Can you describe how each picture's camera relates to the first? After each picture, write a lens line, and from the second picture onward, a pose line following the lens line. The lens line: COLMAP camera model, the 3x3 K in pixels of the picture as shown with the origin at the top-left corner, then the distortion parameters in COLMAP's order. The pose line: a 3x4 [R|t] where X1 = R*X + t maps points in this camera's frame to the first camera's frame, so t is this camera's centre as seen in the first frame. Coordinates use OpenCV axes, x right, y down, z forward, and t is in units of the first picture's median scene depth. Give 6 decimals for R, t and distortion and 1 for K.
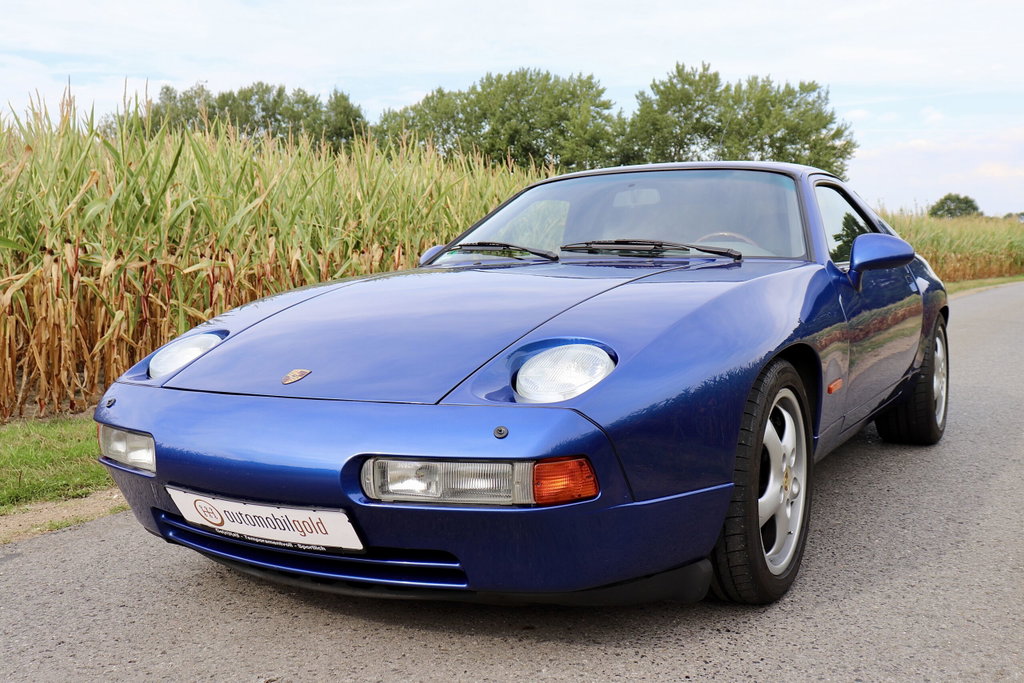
lens RADIAL K [[1084.2, 0, 502.1], [0, 1084.2, 324.0], [0, 0, 1]] dist [0.005974, 0.000000]
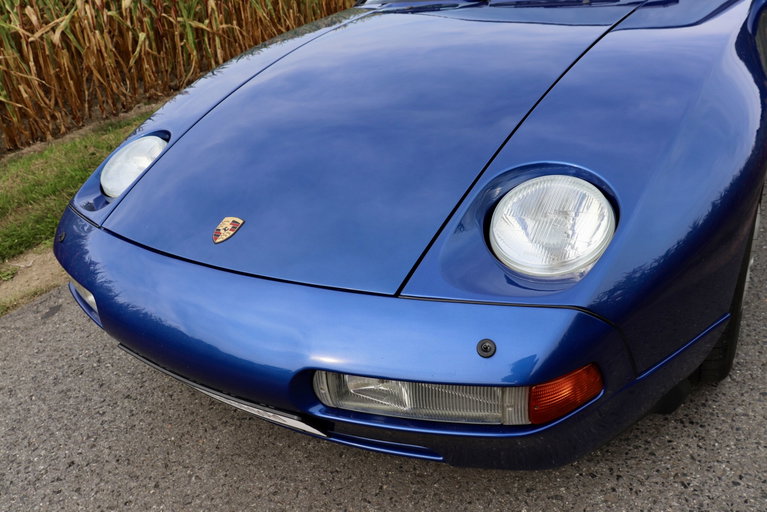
lens RADIAL K [[640.9, 0, 381.0], [0, 640.9, 250.9], [0, 0, 1]] dist [-0.141782, 0.101878]
pose [[0.995240, -0.062342, -0.074907, -0.010867], [0.087065, 0.914121, 0.395982, -0.043538], [0.043788, -0.400619, 0.915198, 0.182944]]
